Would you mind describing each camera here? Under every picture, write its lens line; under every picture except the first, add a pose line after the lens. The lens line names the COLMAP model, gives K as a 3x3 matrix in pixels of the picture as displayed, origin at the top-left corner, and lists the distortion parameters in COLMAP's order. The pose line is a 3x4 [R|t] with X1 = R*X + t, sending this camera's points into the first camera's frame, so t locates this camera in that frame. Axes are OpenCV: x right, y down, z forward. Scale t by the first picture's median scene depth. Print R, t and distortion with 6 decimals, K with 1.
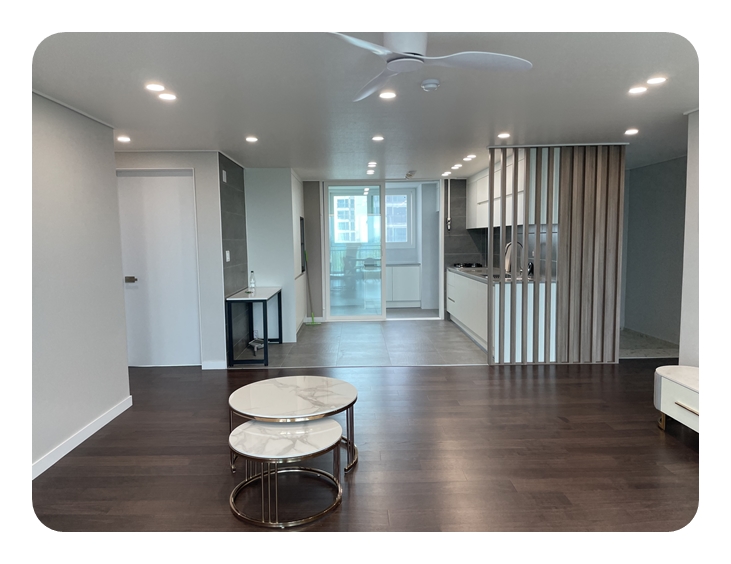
lens RADIAL K [[503.7, 0, 363.4], [0, 503.7, 282.4], [0, 0, 1]] dist [0.065368, -0.070062]
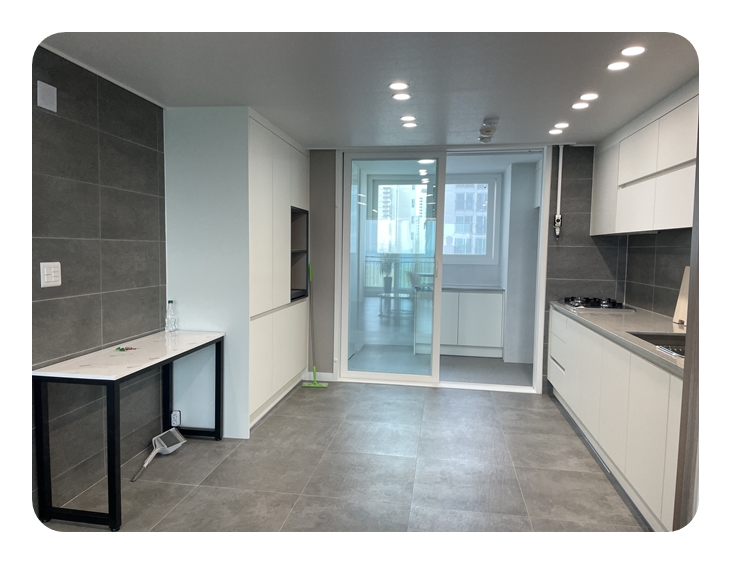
lens RADIAL K [[503.7, 0, 366.3], [0, 503.7, 285.9], [0, 0, 1]] dist [0.065368, -0.070062]
pose [[0.984857, 0.043297, -0.167875, 0.068299], [-0.045231, 0.998947, -0.007712, -0.041846], [0.167364, 0.015188, 0.985778, 0.487029]]
